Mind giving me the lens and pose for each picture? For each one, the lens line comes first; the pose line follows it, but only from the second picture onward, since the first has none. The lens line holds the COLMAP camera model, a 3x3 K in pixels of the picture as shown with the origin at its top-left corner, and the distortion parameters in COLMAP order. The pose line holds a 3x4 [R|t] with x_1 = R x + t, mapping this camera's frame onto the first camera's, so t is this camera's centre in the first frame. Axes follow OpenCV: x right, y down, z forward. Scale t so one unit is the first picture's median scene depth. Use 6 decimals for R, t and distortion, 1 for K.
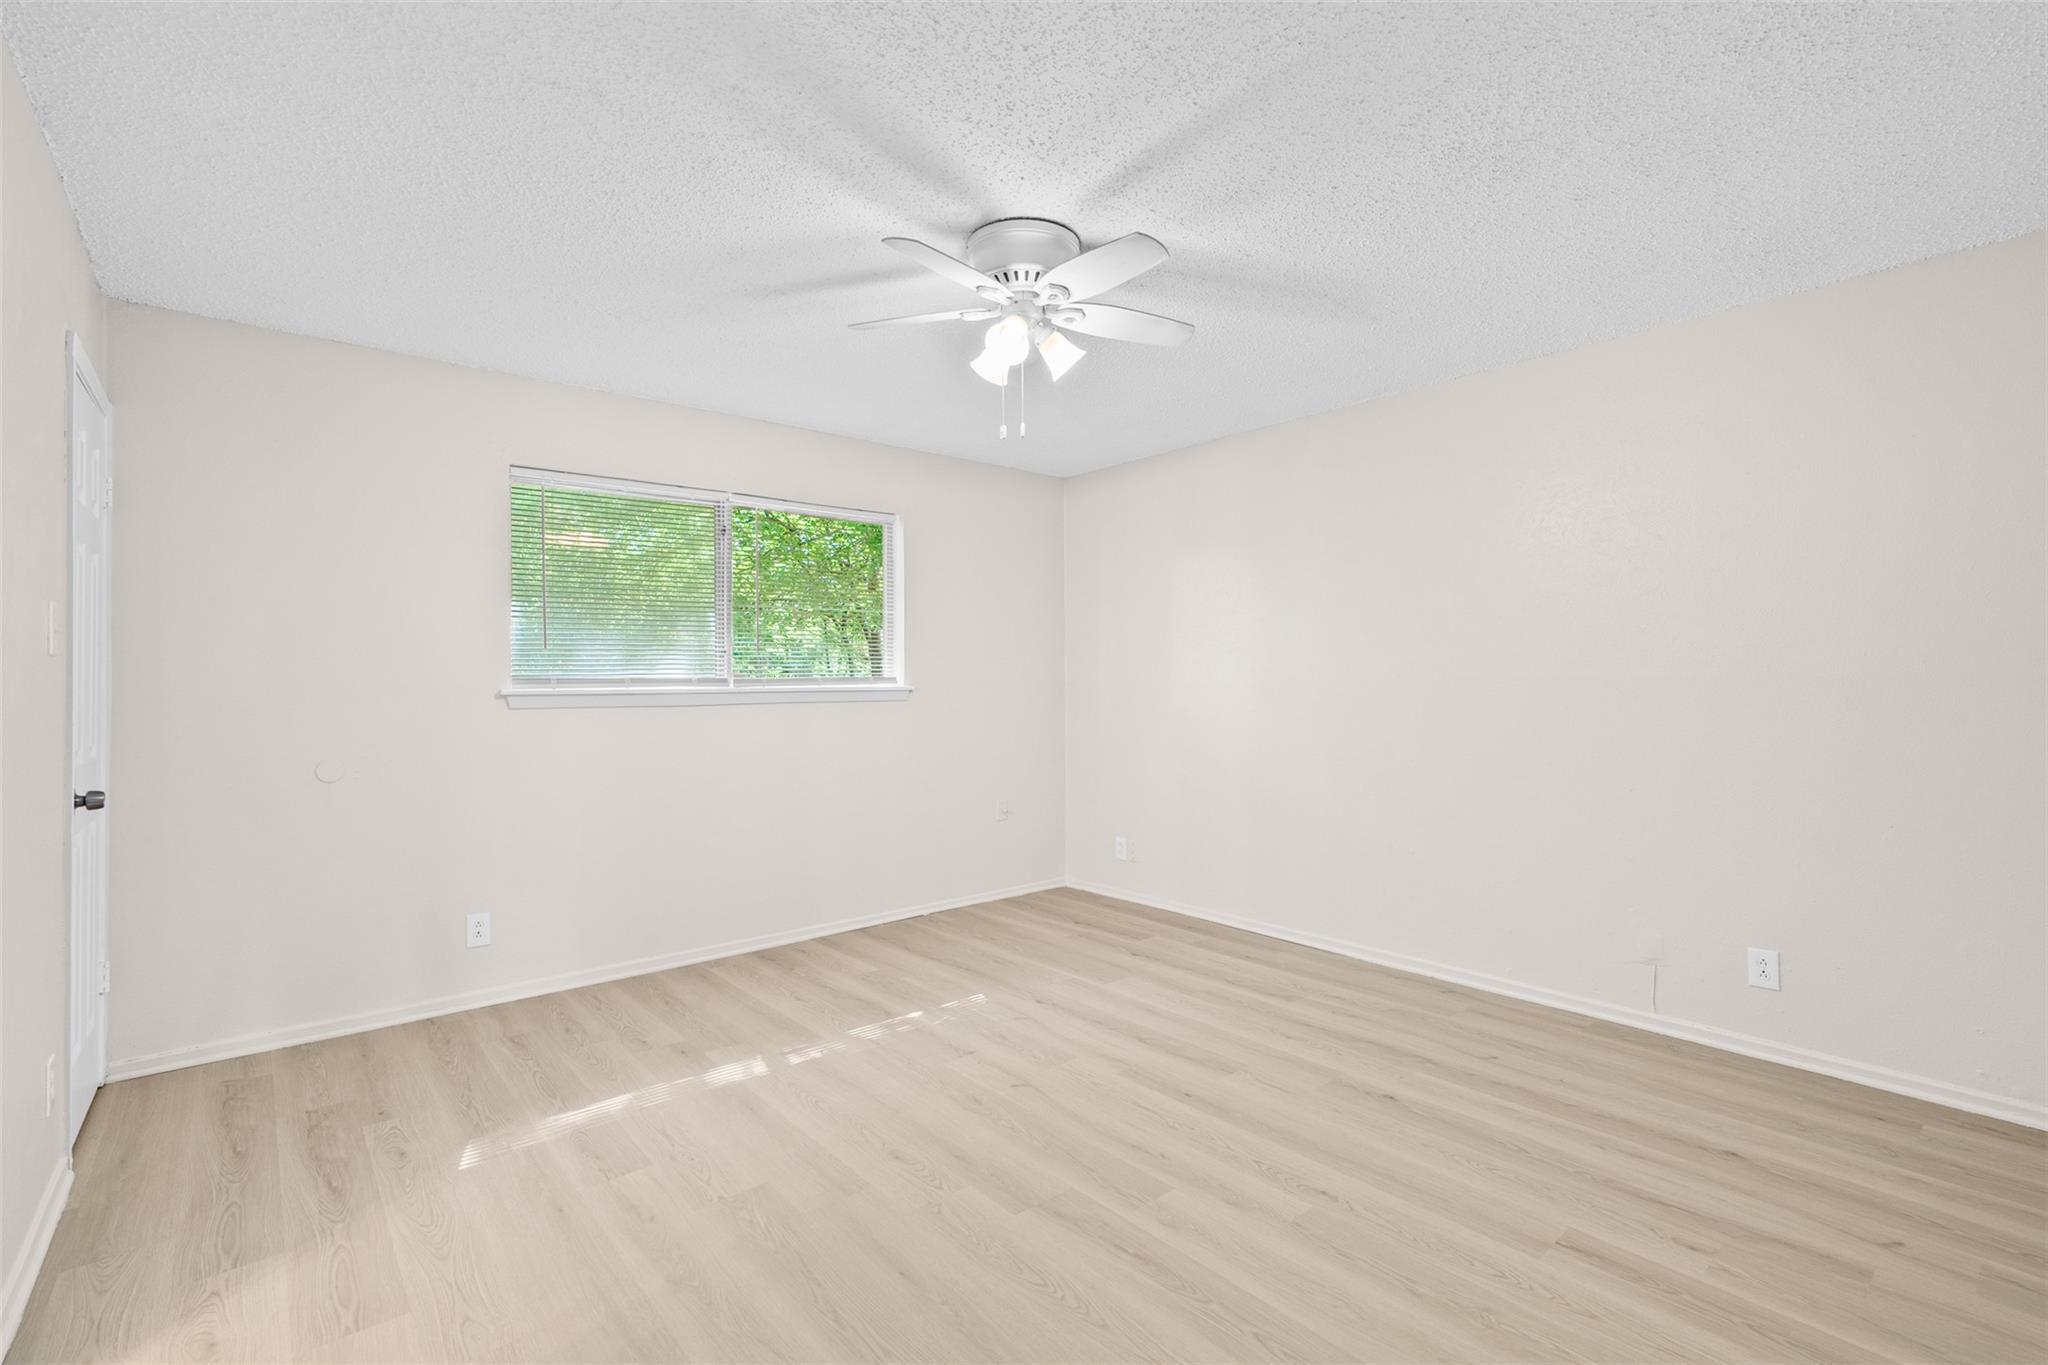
lens RADIAL K [[915.5, 0, 1028.7], [0, 915.5, 680.7], [0, 0, 1]] dist [-0.002820, 0.000646]
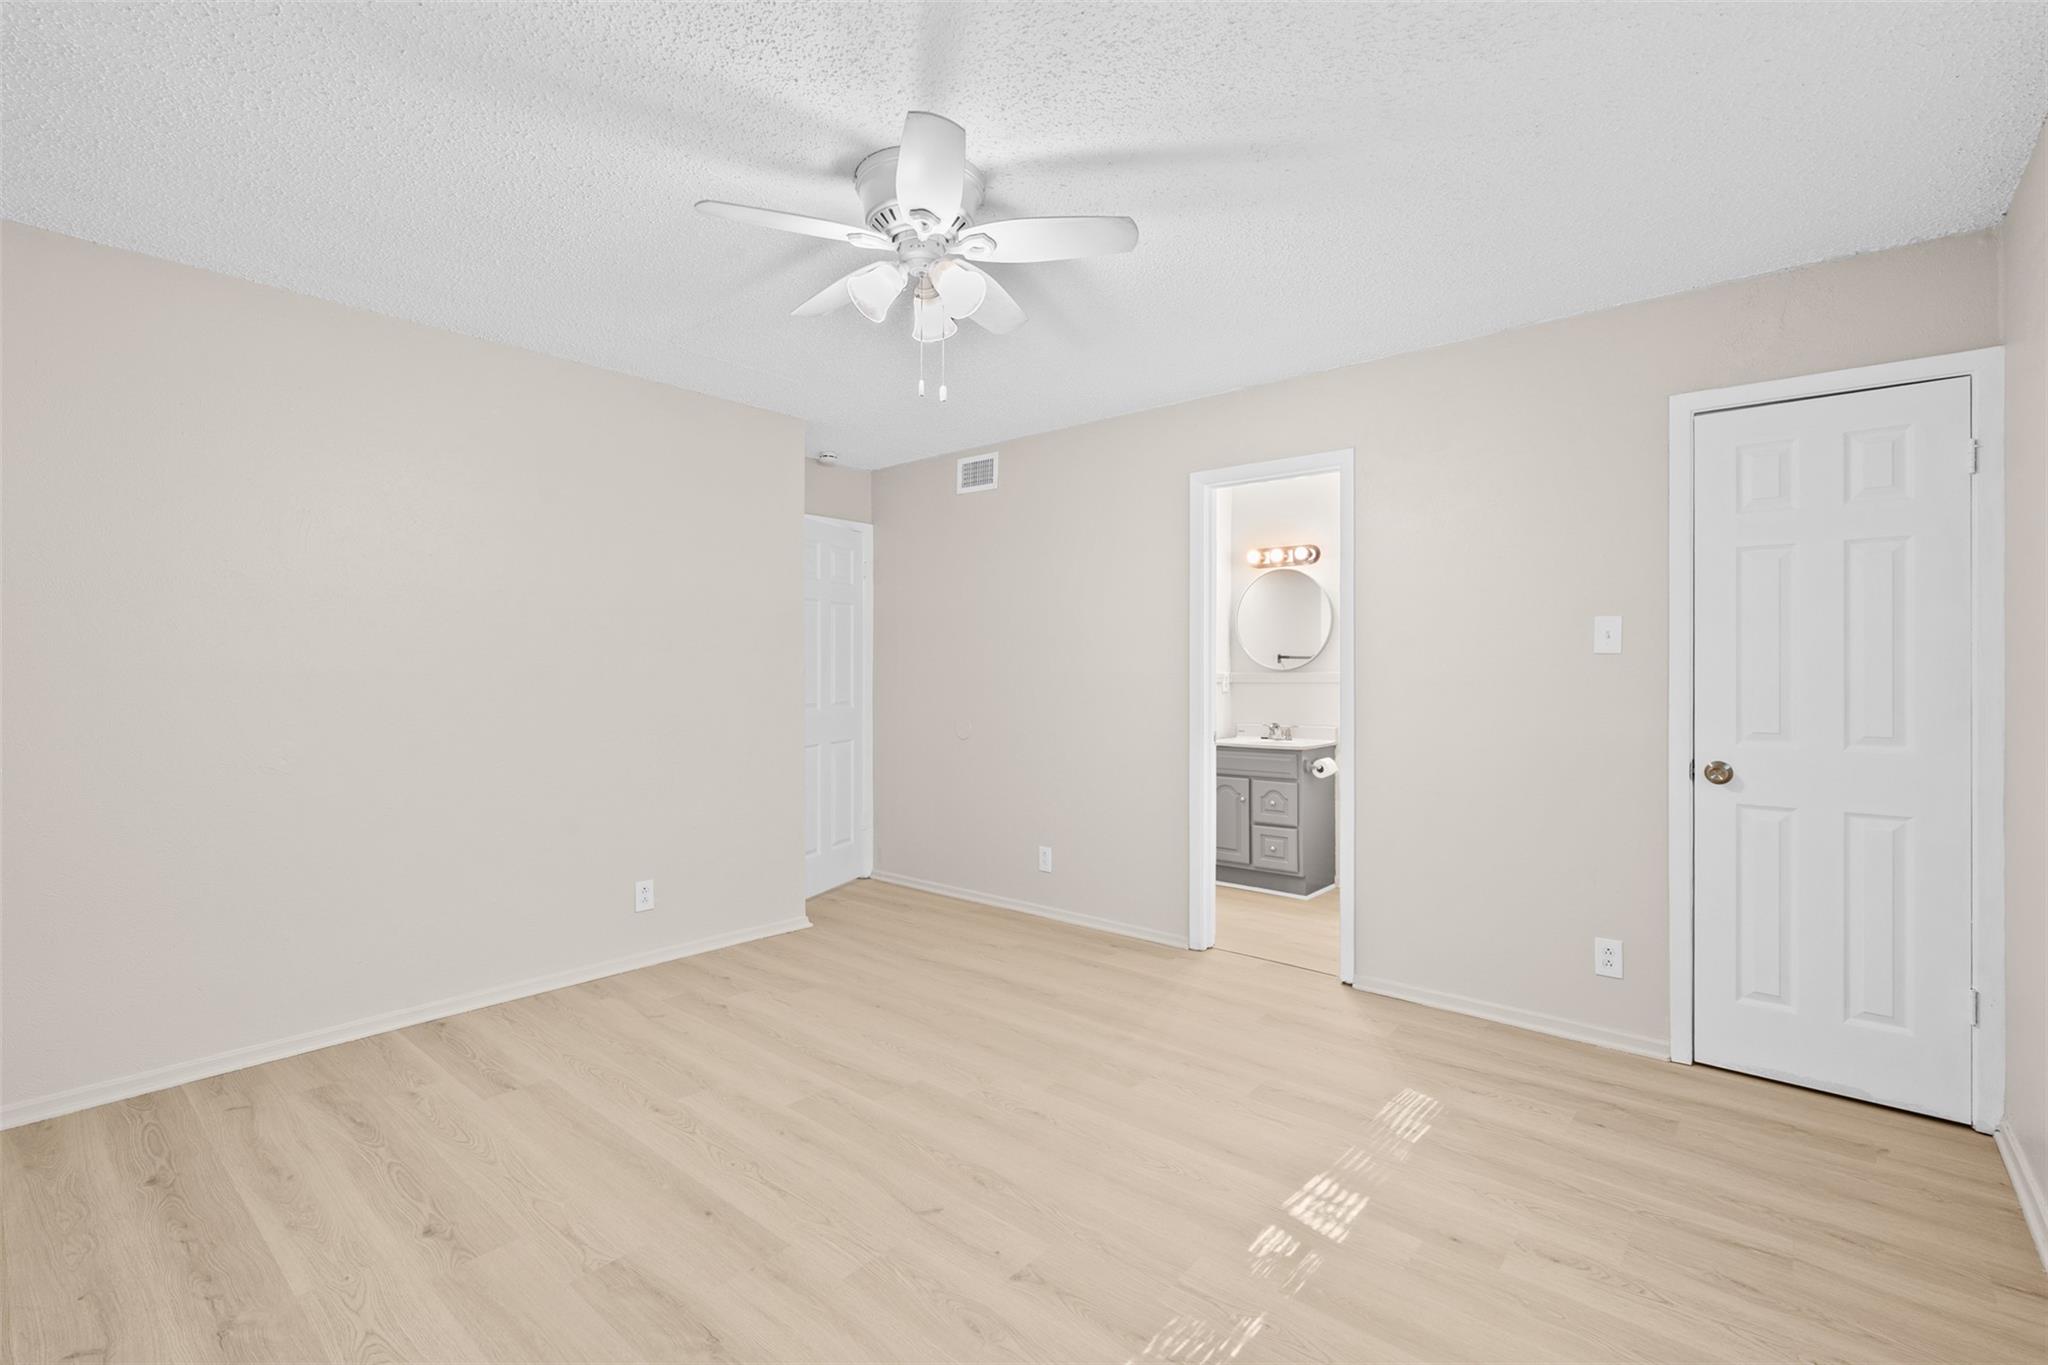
lens RADIAL K [[915.5, 0, 1028.7], [0, 915.5, 680.7], [0, 0, 1]] dist [-0.002820, 0.000646]
pose [[-0.987894, 0.002339, -0.155111, 0.027879], [0.001322, 0.999977, 0.006655, 0.002297], [0.155123, 0.006369, -0.987875, 1.890140]]
